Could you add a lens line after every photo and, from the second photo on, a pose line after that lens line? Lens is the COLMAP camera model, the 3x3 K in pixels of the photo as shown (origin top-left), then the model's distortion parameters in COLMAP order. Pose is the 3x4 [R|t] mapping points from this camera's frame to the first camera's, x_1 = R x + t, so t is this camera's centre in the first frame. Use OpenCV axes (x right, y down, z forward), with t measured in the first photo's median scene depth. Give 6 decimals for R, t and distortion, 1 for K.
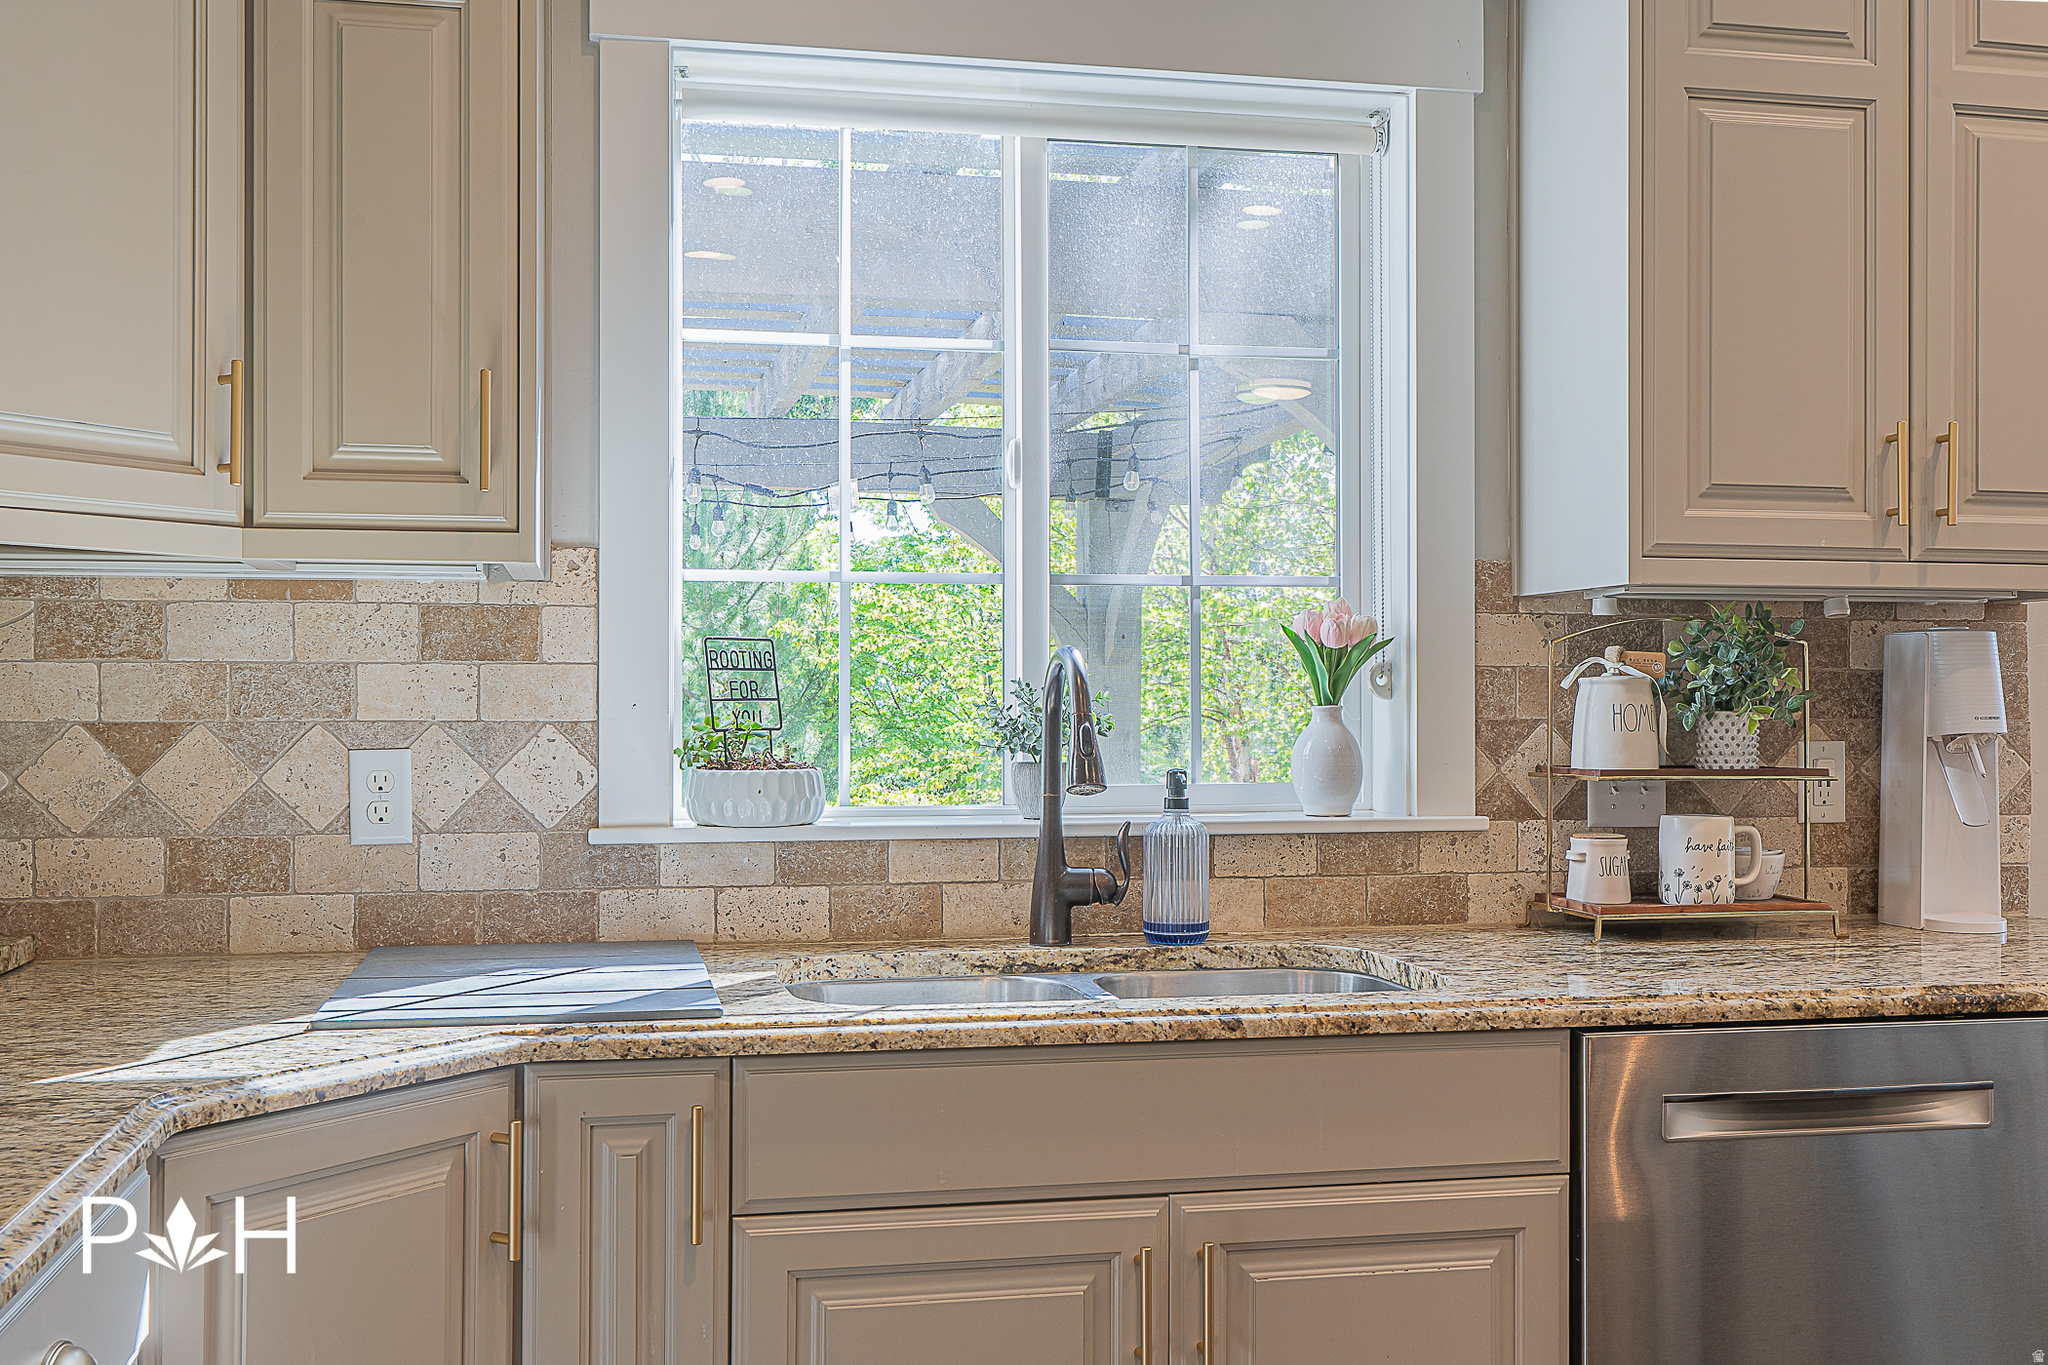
lens RADIAL K [[2009.2, 0, 1012.9], [0, 2009.2, 677.7], [0, 0, 1]] dist [0.011815, 0.000000]
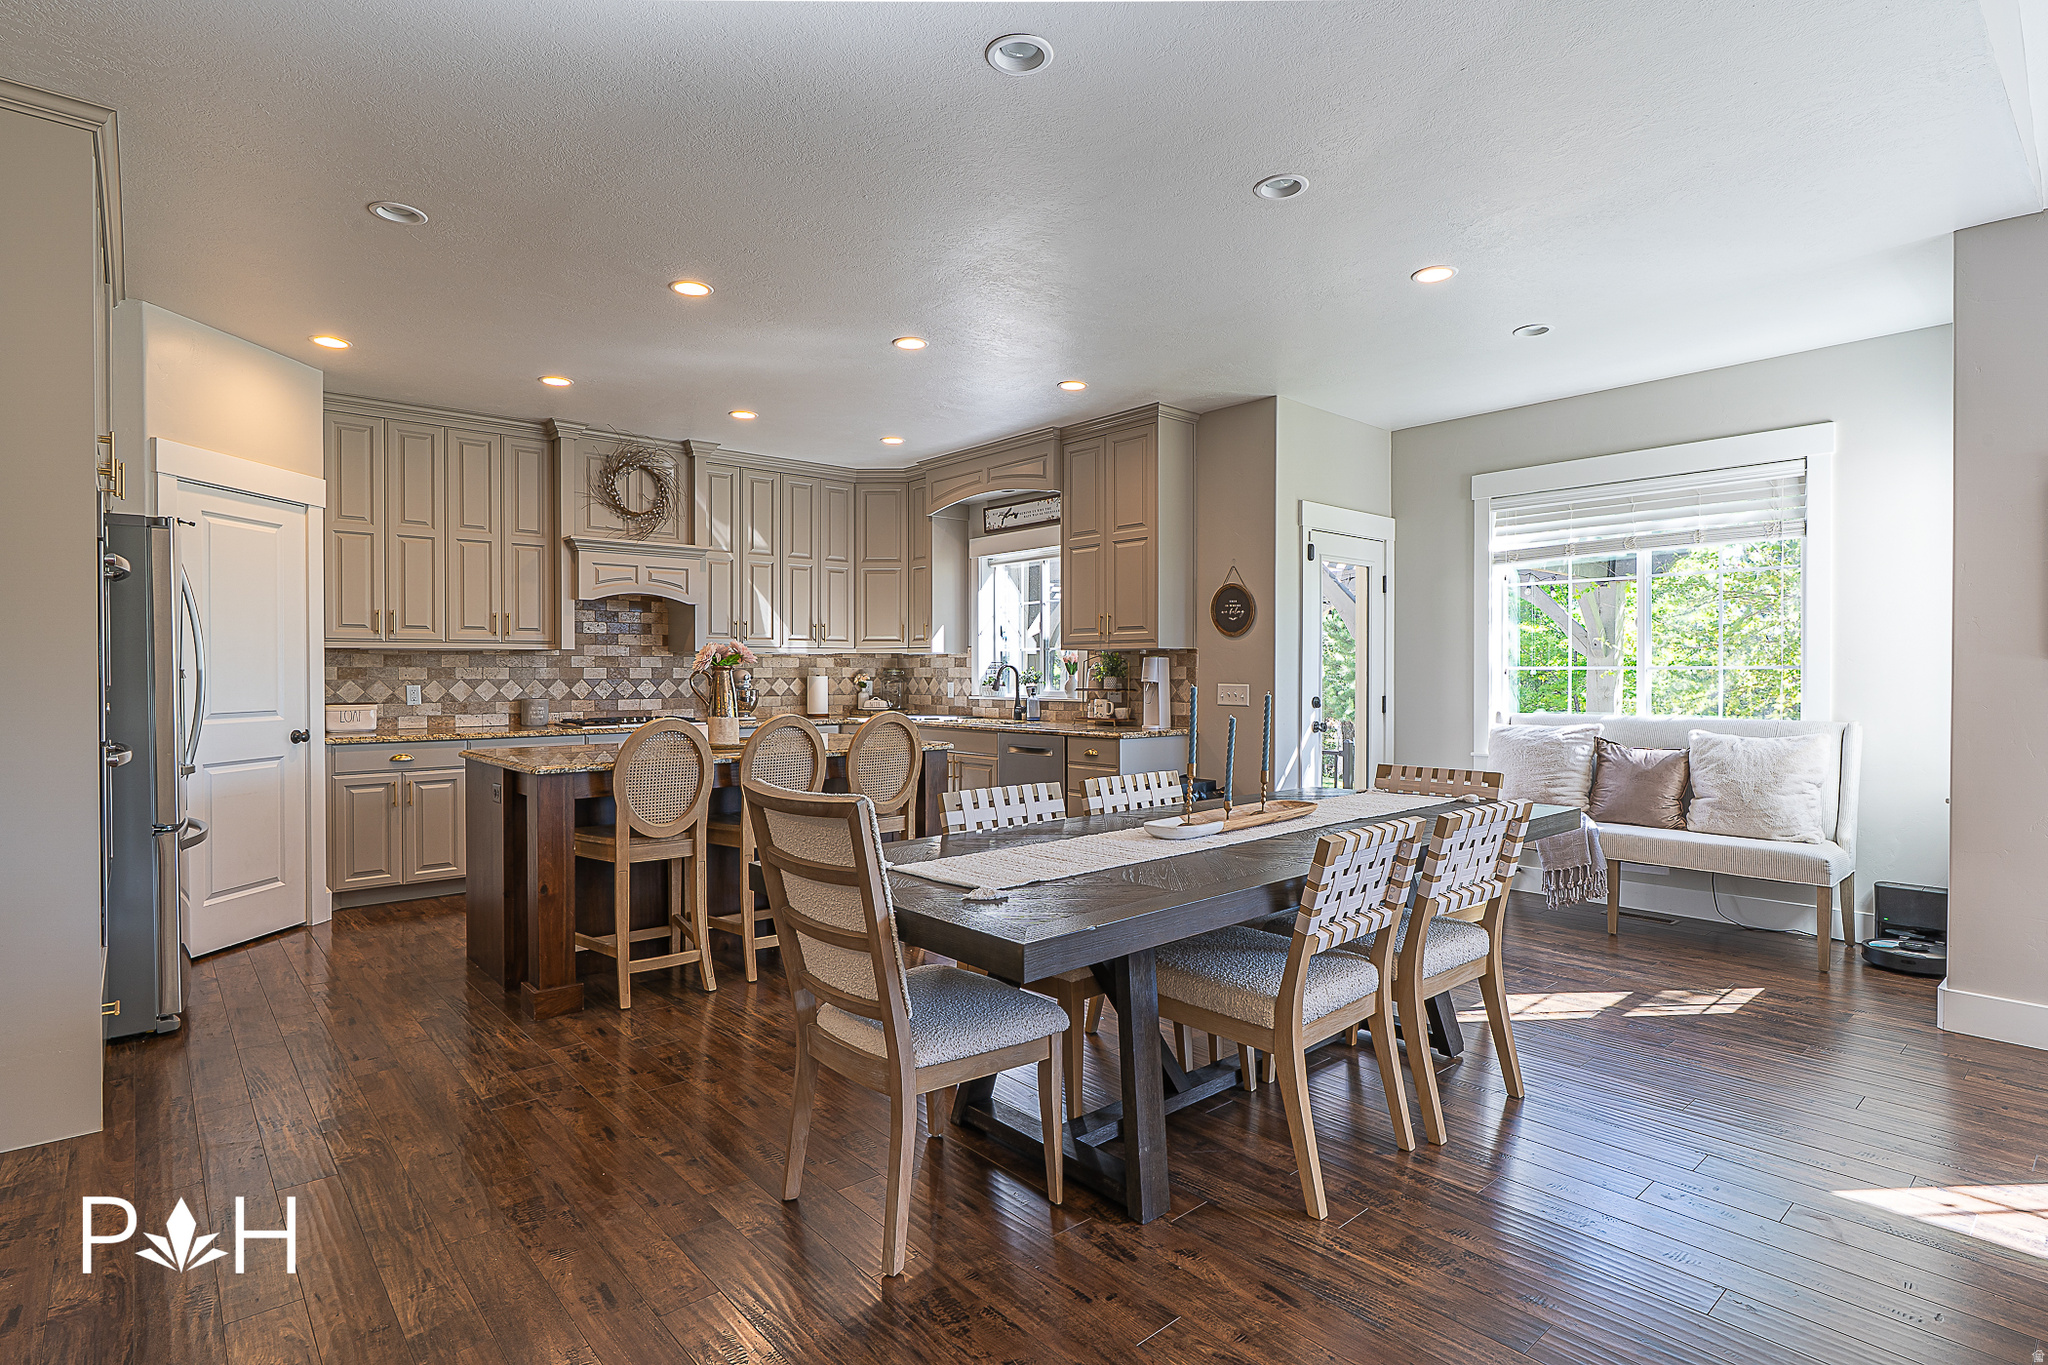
lens RADIAL K [[1017.8, 0, 1024.2], [0, 1017.8, 682.0], [0, 0, 1]] dist [-0.006514, 0.002259]
pose [[0.493531, 0.007570, -0.869695, 2.446190], [0.011253, 0.999823, 0.015088, -0.007588], [0.869655, -0.017233, 0.493359, -0.311075]]
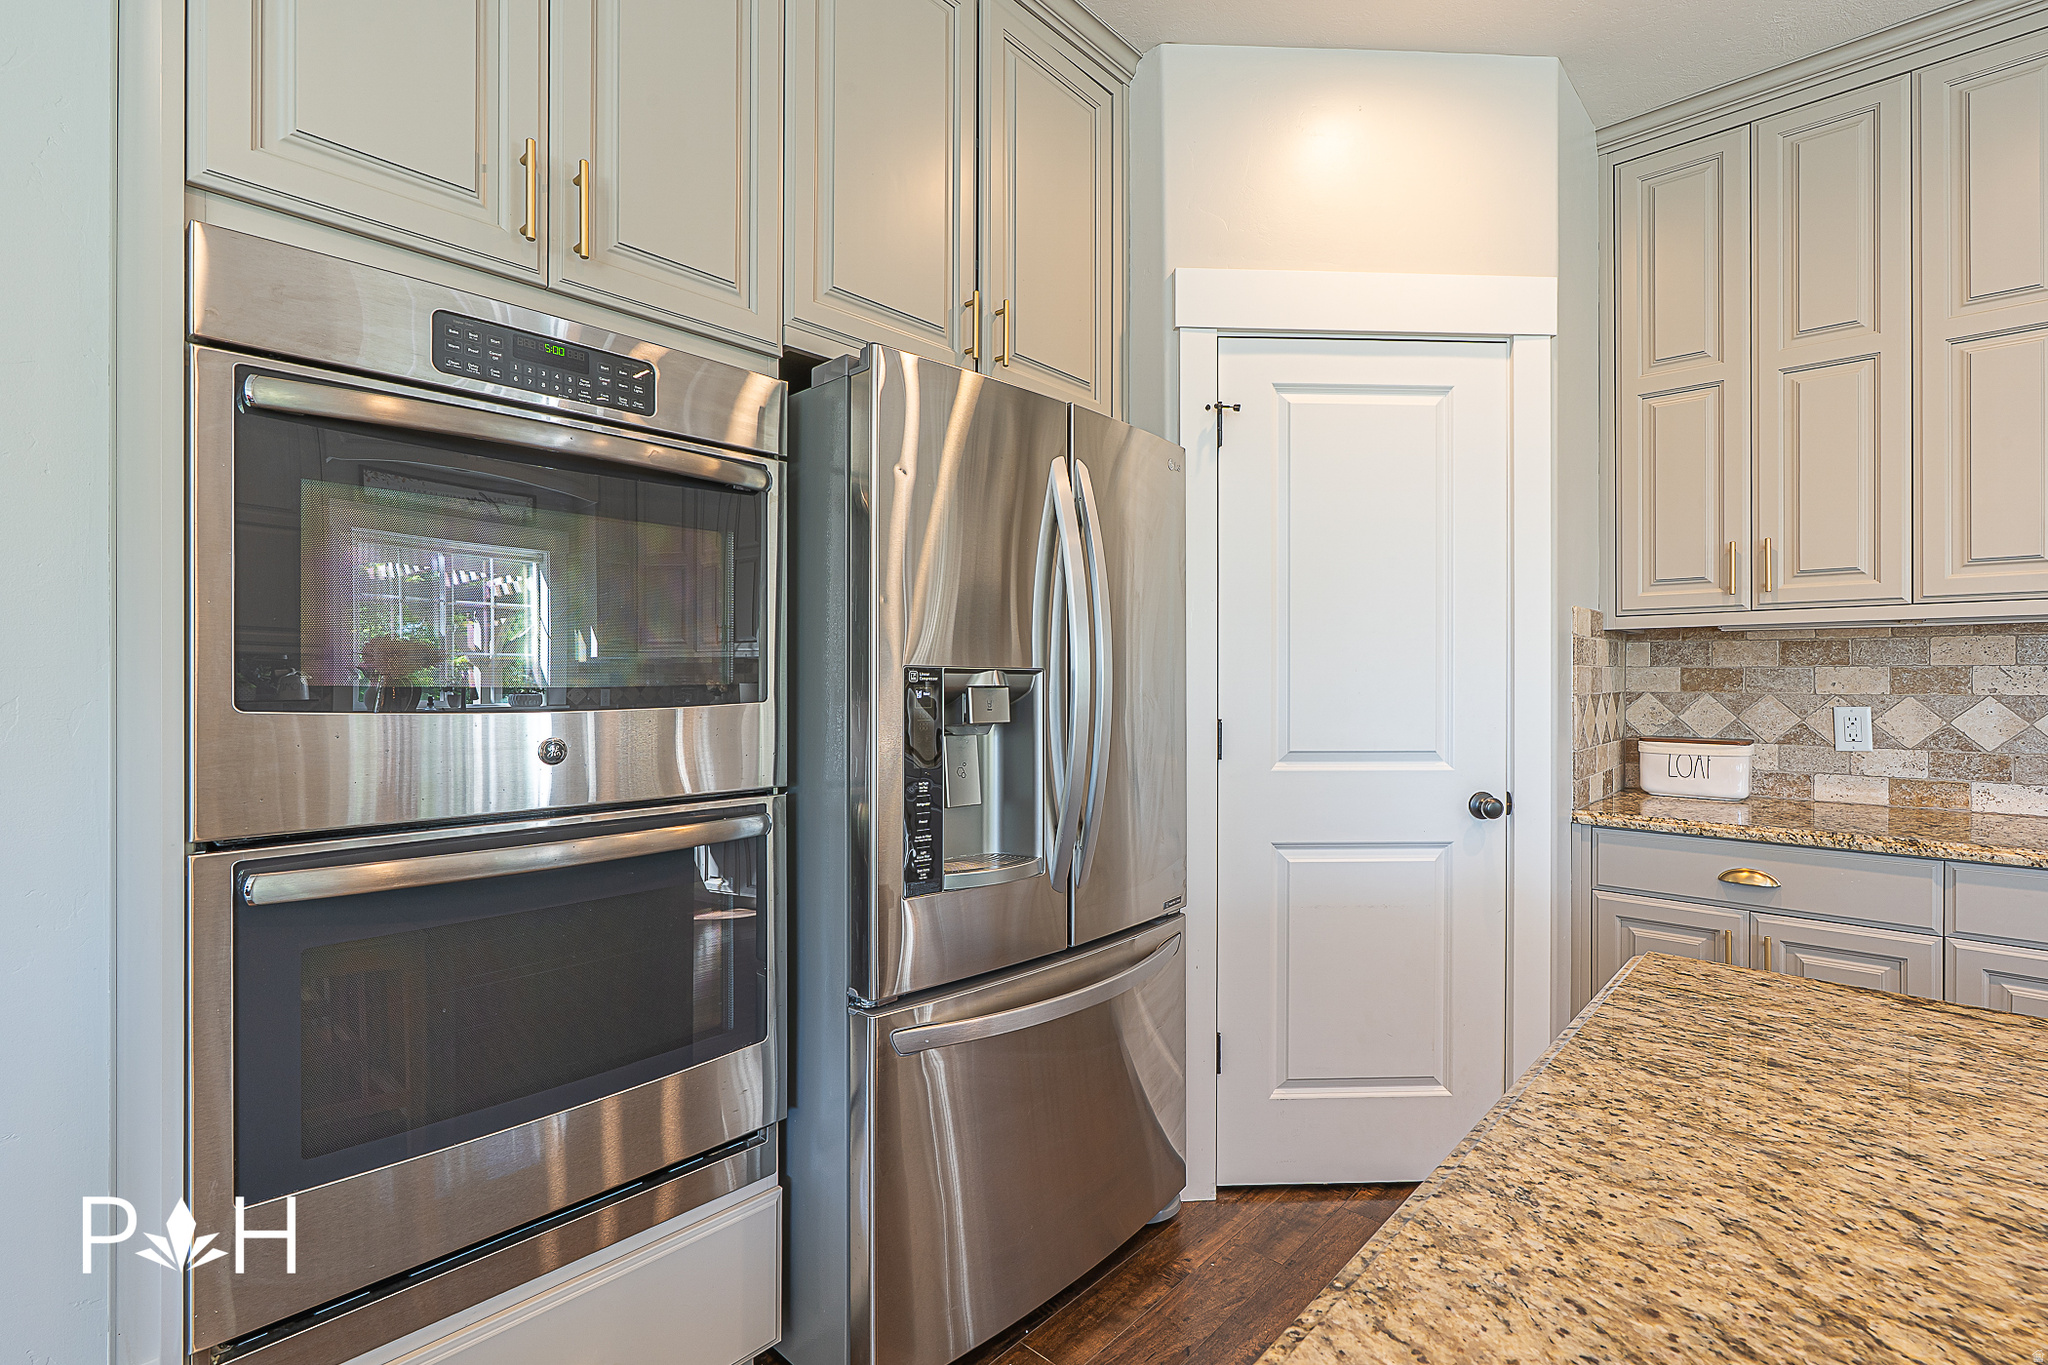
lens RADIAL K [[931.9, 0, 1014.4], [0, 931.9, 679.1], [0, 0, 1]] dist [-0.008737, 0.003245]
pose [[-0.812657, -0.003018, -0.582734, 0.958088], [0.003401, 0.999945, -0.009921, -0.002794], [0.582732, -0.010045, -0.812602, -0.104140]]
